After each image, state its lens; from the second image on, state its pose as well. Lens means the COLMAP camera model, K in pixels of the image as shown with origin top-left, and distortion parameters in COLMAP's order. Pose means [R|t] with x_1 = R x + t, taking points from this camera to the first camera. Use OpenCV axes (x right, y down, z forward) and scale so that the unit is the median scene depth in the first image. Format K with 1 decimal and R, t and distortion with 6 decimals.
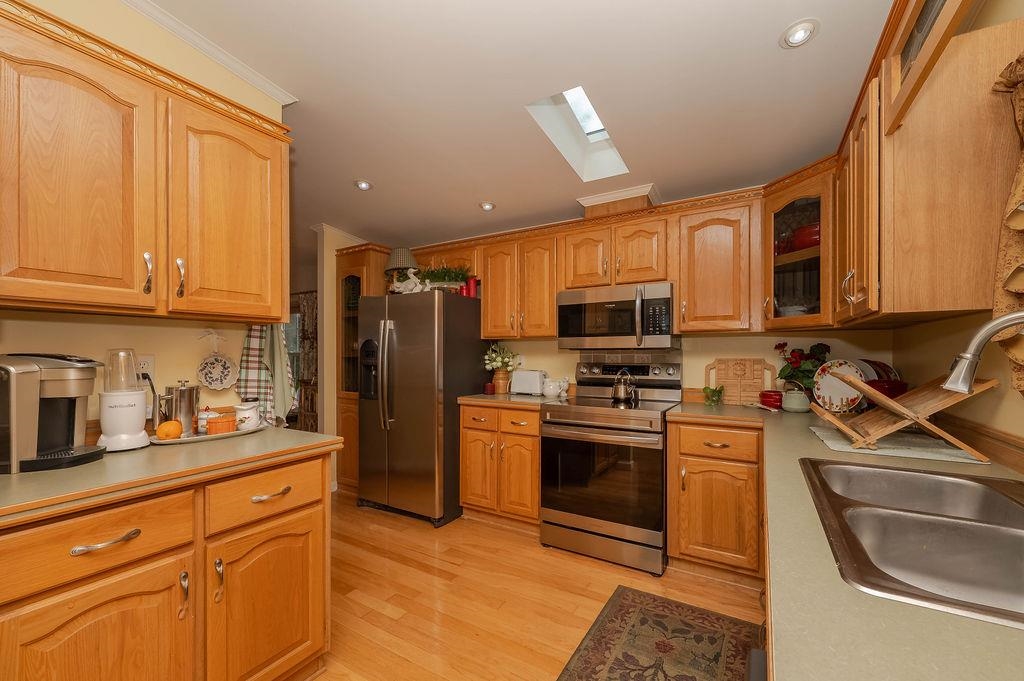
lens RADIAL K [[415.6, 0, 511.6], [0, 415.6, 356.0], [0, 0, 1]] dist [-0.001236, -0.000092]
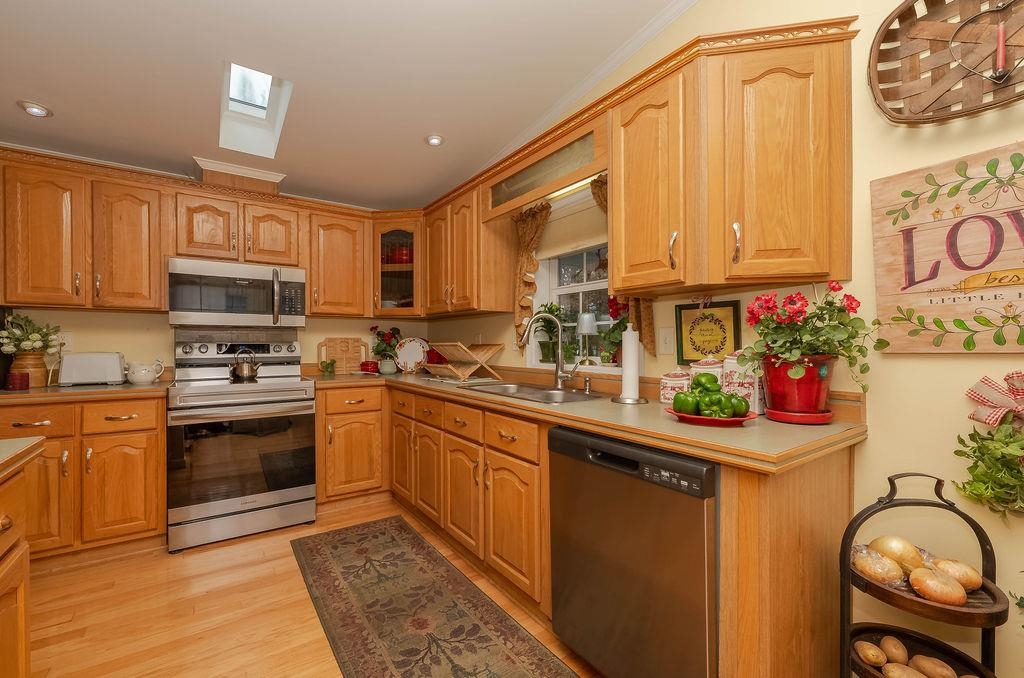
lens RADIAL K [[424.4, 0, 502.1], [0, 424.4, 350.3], [0, 0, 1]] dist [0.001924, 0.000436]
pose [[0.414175, -0.013531, 0.910097, -0.465778], [0.004109, 0.999907, 0.012997, 0.032455], [-0.910188, -0.001643, 0.414192, 0.024784]]
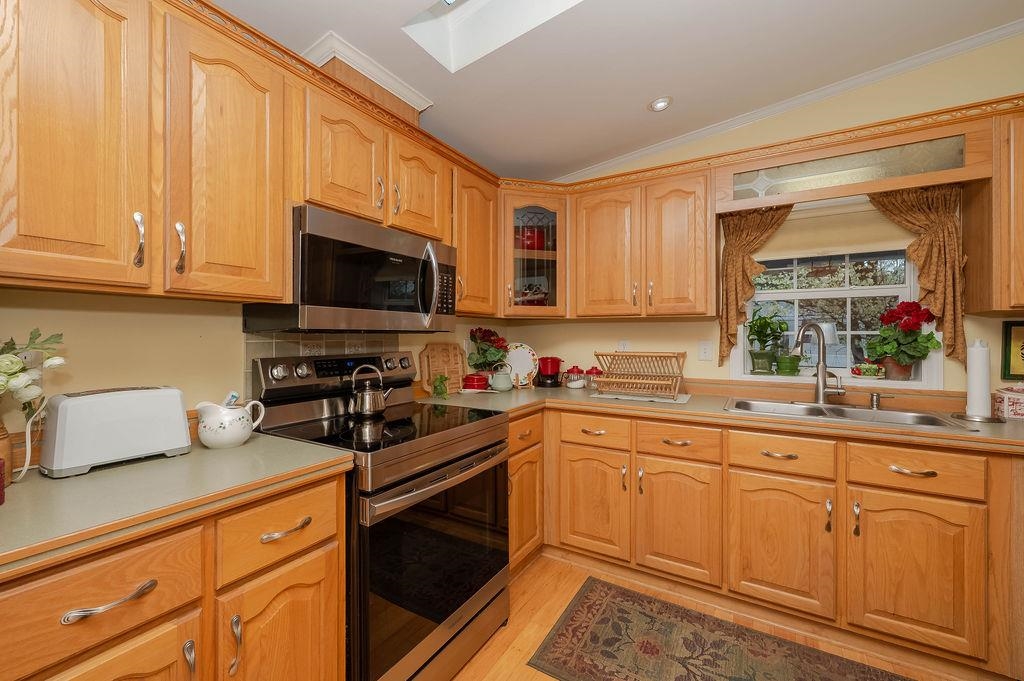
lens RADIAL K [[411.1, 0, 512.0], [0, 411.1, 340.5], [0, 0, 1]] dist [-0.000890, -0.000066]
pose [[-0.005478, -0.009701, 0.999938, -0.393097], [0.003116, 0.999948, 0.009719, -0.010136], [-0.999980, 0.003169, -0.005448, 0.915319]]
